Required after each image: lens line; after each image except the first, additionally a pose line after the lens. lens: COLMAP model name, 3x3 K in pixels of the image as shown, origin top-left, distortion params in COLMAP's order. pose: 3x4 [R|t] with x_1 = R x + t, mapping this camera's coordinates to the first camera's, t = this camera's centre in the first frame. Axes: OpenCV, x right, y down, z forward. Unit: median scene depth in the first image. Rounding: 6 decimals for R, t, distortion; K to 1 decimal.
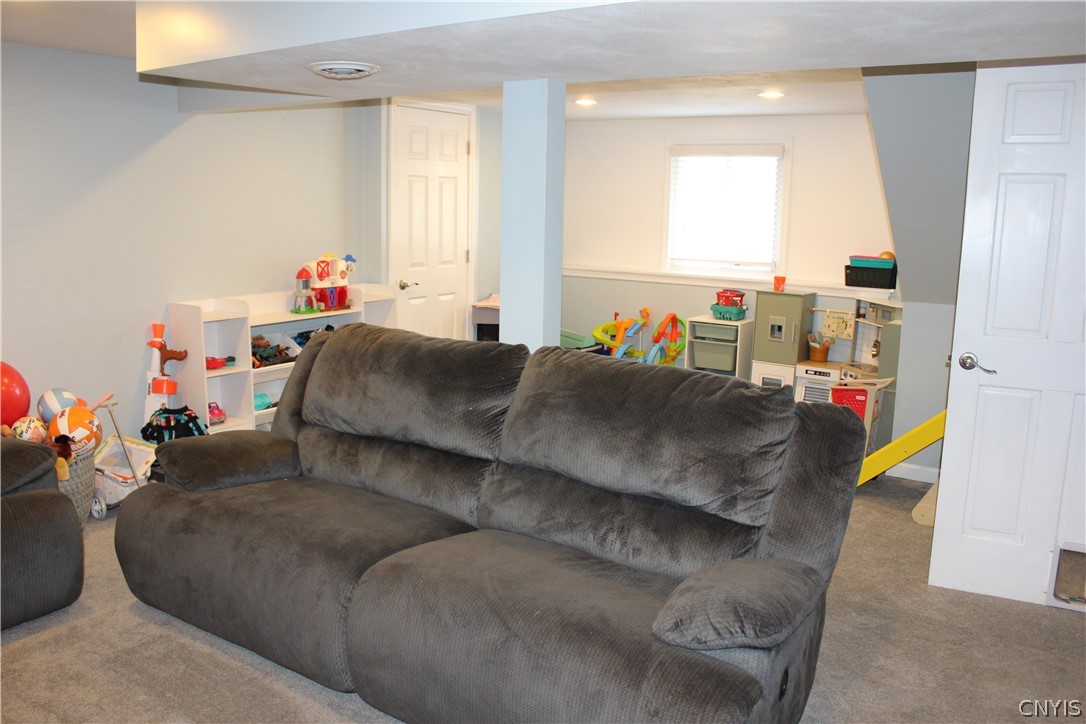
lens RADIAL K [[891.7, 0, 544.0], [0, 891.7, 358.4], [0, 0, 1]] dist [-0.110296, 0.051202]
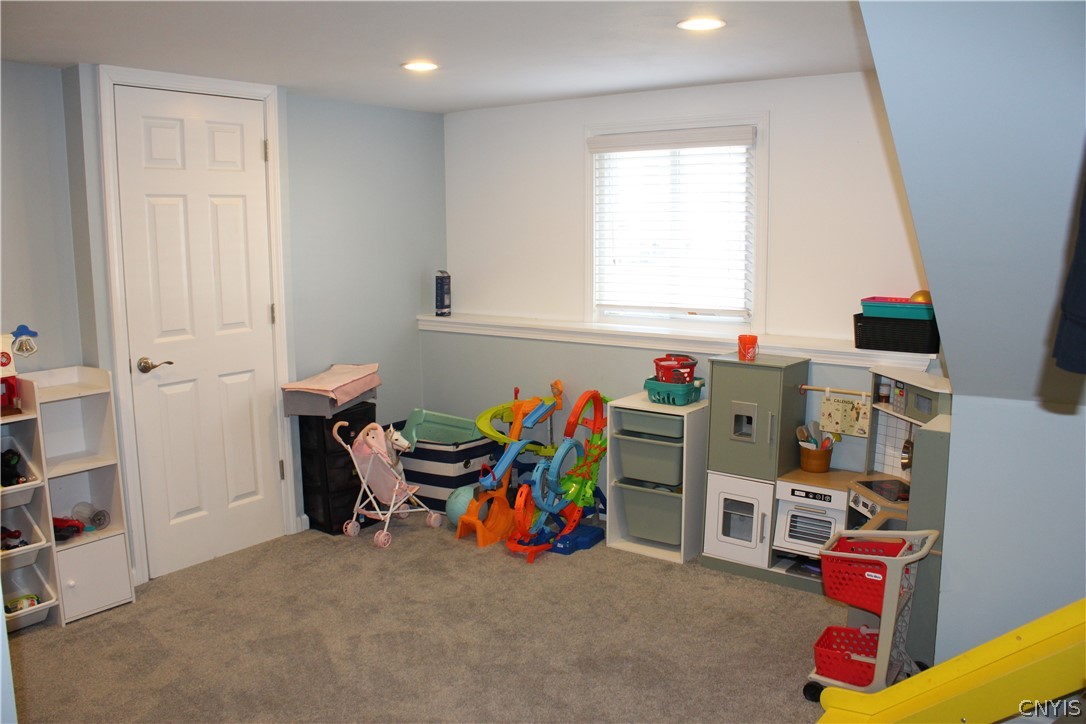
lens RADIAL K [[891.7, 0, 543.2], [0, 891.7, 362.2], [0, 0, 1]] dist [-0.110296, 0.051202]
pose [[0.998463, -0.021981, -0.050877, 0.160154], [0.020805, 0.999507, -0.023530, -0.064582], [0.051369, 0.022436, 0.998428, 0.386986]]
